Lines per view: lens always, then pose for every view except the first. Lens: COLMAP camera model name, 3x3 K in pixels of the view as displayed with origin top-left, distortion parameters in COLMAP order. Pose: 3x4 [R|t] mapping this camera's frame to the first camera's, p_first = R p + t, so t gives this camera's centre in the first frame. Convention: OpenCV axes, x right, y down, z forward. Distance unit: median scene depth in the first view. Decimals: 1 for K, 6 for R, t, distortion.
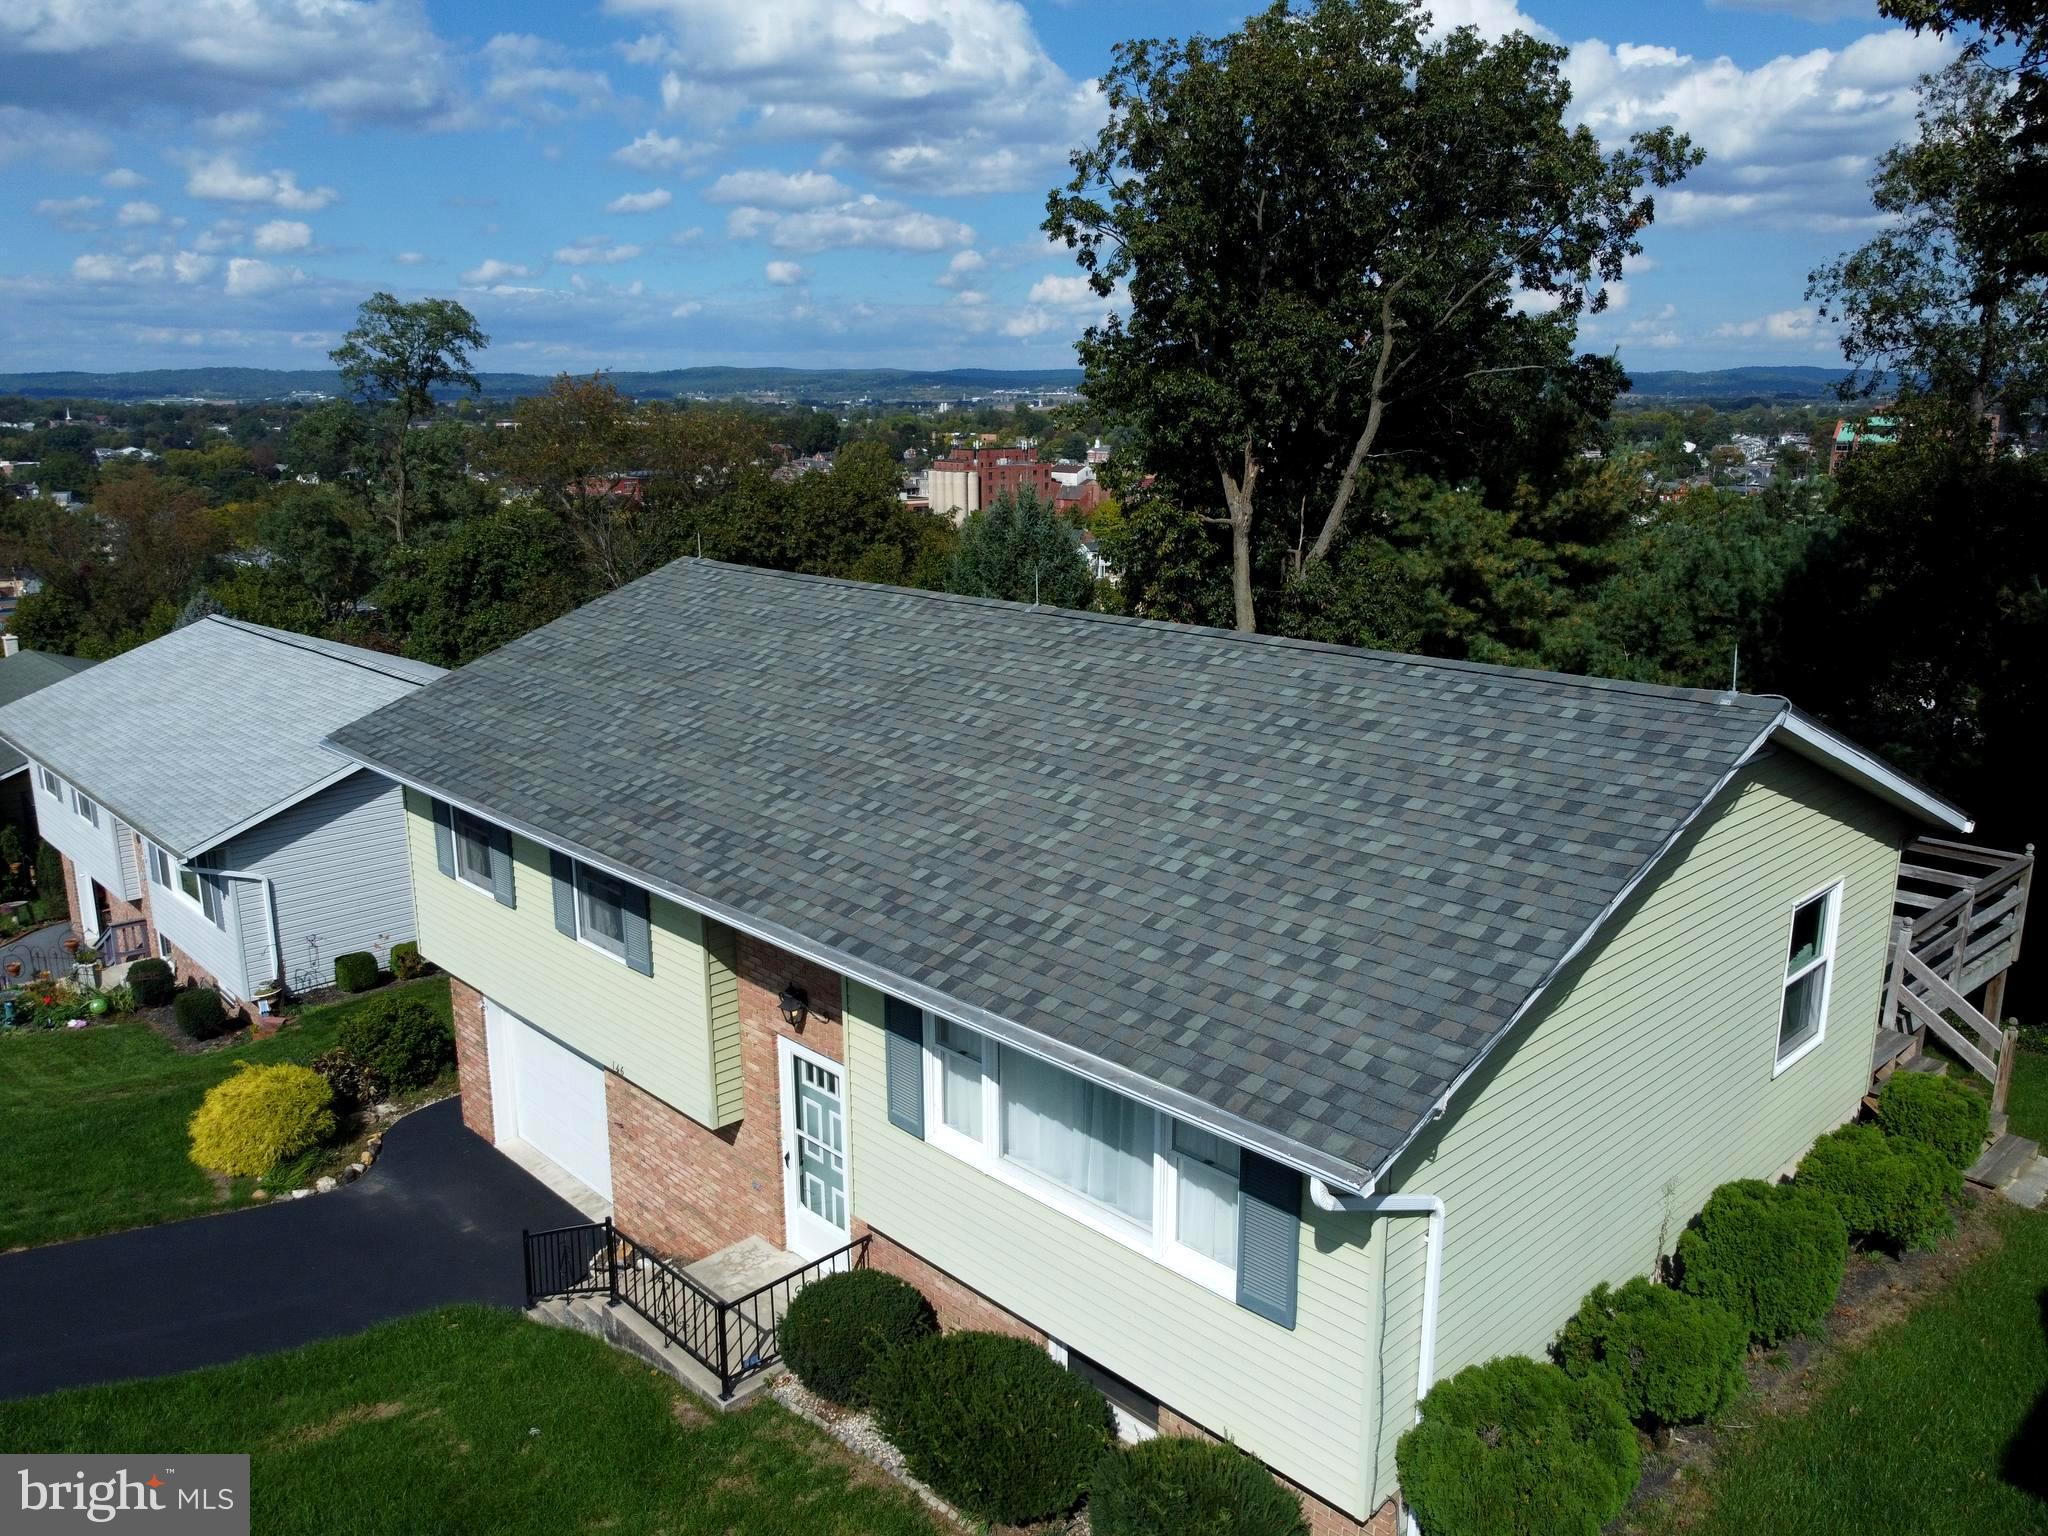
lens RADIAL K [[1554.6, 0, 1013.6], [0, 1554.6, 775.2], [0, 0, 1]] dist [0.000147, -0.002689]
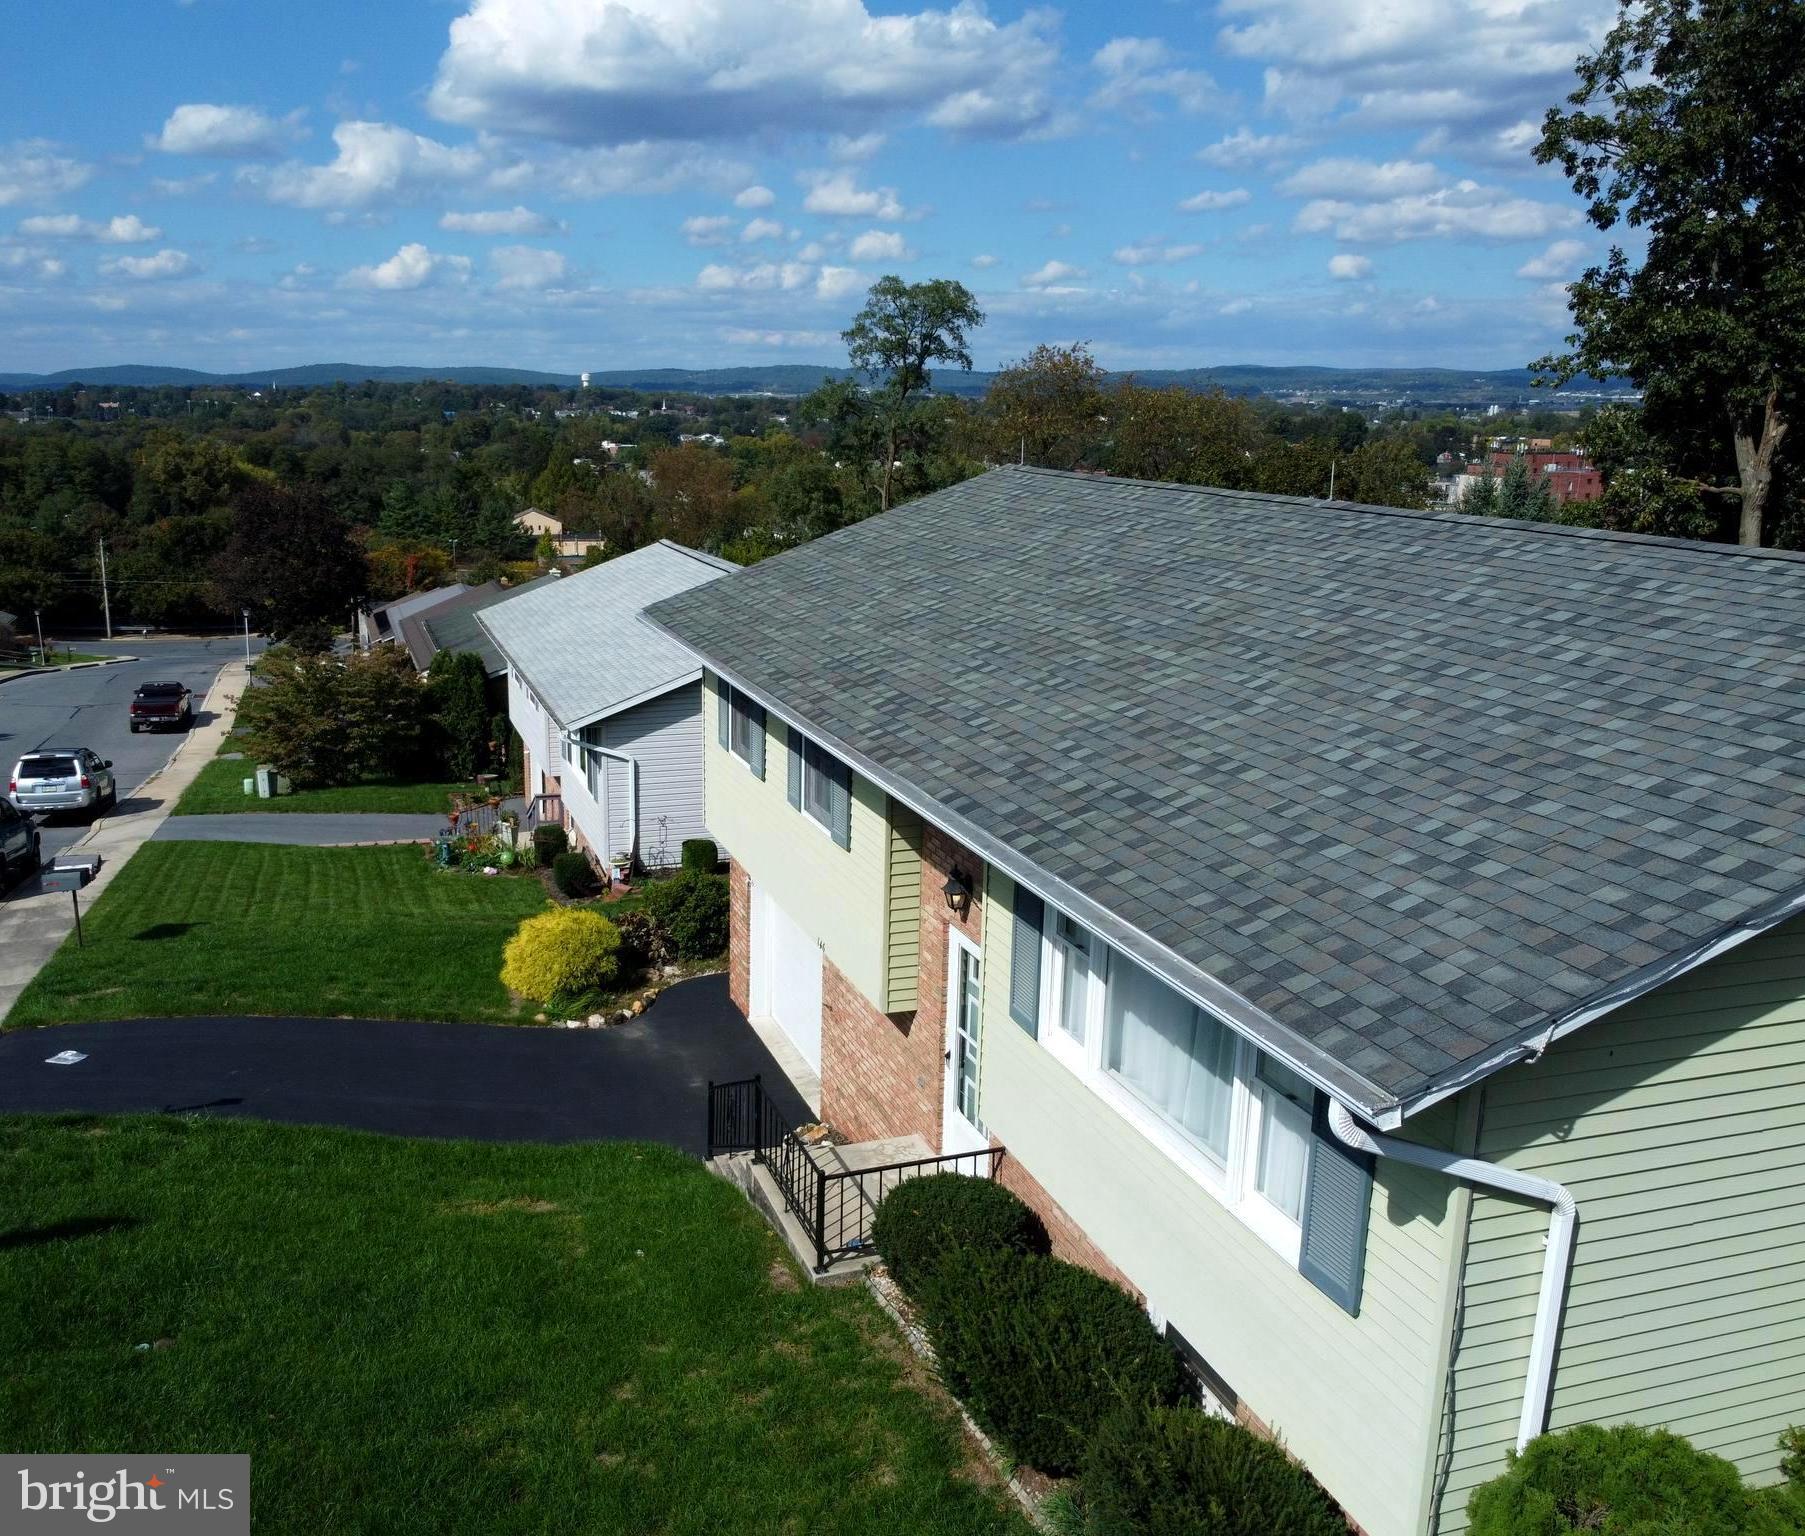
lens RADIAL K [[1554.9, 0, 760.8], [0, 1554.9, 772.3], [0, 0, 1]] dist [0.007536, -0.089925]
pose [[0.888883, 0.115317, -0.443383, 0.152480], [-0.115539, 0.992946, 0.026620, 0.062524], [0.443325, 0.027566, 0.895937, 0.097221]]
